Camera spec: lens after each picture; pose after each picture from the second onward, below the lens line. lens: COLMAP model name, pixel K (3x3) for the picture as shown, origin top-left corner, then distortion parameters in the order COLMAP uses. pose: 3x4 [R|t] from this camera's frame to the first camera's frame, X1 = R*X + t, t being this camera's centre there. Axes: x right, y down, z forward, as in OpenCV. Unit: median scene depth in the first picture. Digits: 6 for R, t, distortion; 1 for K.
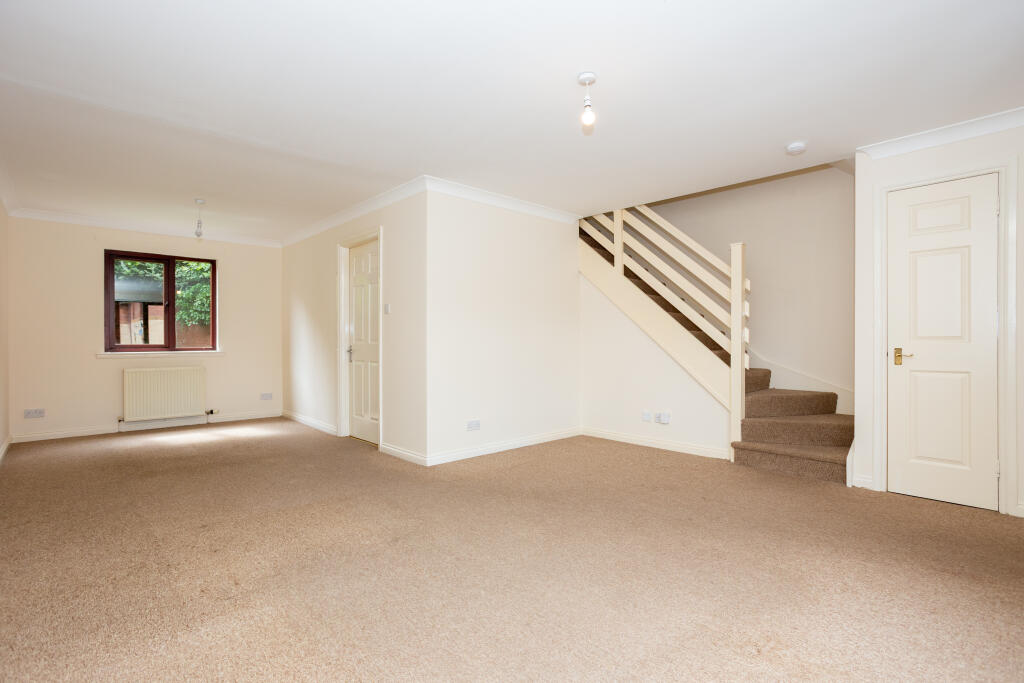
lens RADIAL K [[490.0, 0, 507.4], [0, 490.0, 339.8], [0, 0, 1]] dist [-0.000317, 0.000262]
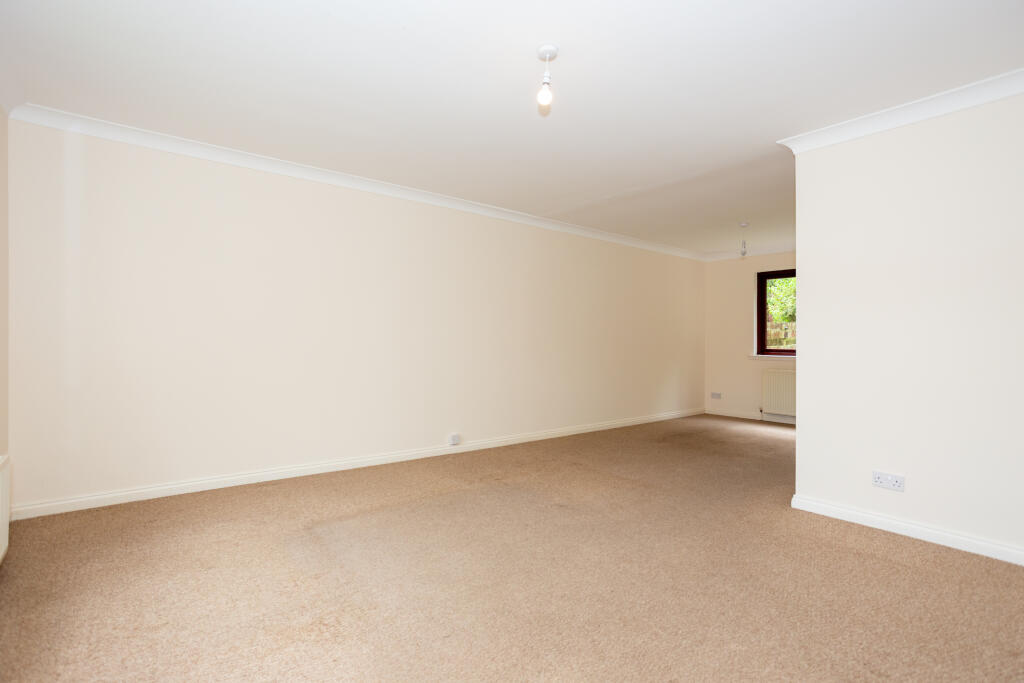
lens RADIAL K [[499.3, 0, 514.7], [0, 499.3, 353.1], [0, 0, 1]] dist [-0.002536, 0.000894]
pose [[-0.052545, 0.022065, -0.998375, 1.003025], [-0.009467, 0.999700, 0.022593, -0.004172], [0.998574, 0.010639, -0.052321, 0.919056]]
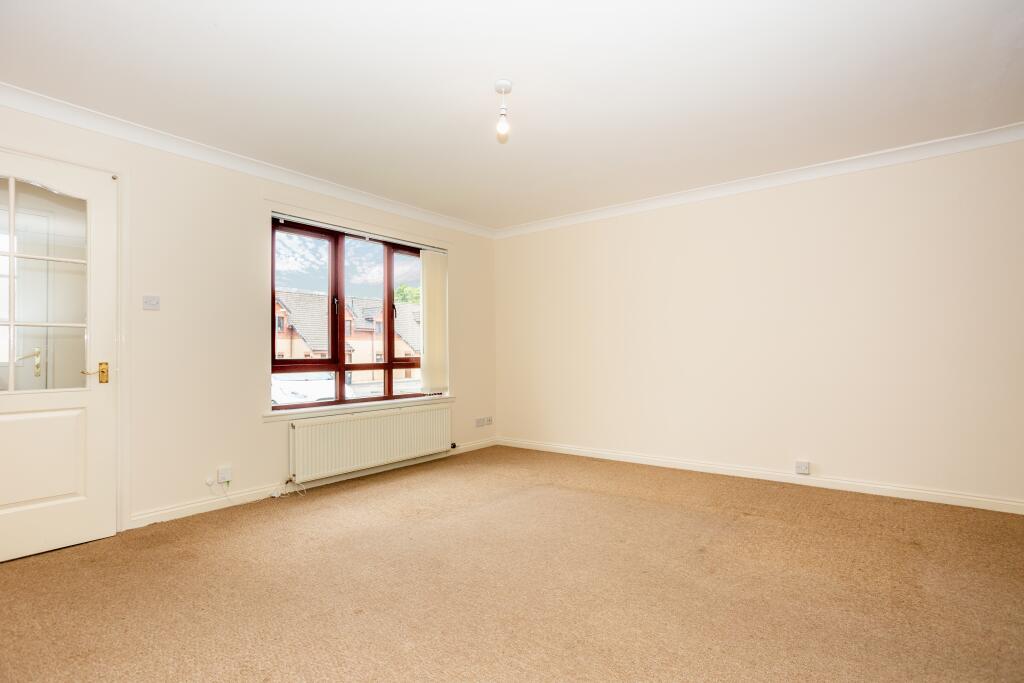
lens RADIAL K [[499.3, 0, 514.7], [0, 499.3, 353.1], [0, 0, 1]] dist [-0.002536, 0.000894]
pose [[-0.983625, 0.010480, -0.179925, 0.305255], [0.010583, 0.999944, 0.000387, 0.011694], [0.179919, -0.001524, -0.983680, 1.859329]]
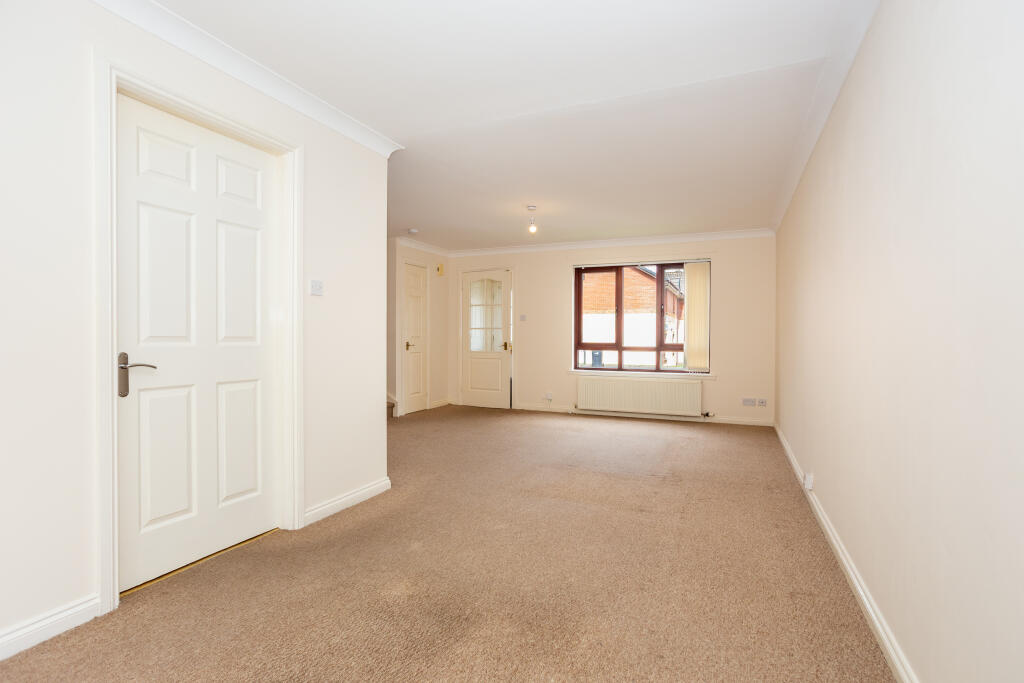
lens RADIAL K [[505.3, 0, 512.0], [0, 505.3, 341.5], [0, 0, 1]] dist [-0.003620, 0.000083]
pose [[-0.411348, -0.008672, 0.911437, -1.579308], [-0.002541, 0.999962, 0.008368, -0.004600], [-0.911475, 0.001126, -0.411354, 1.790167]]
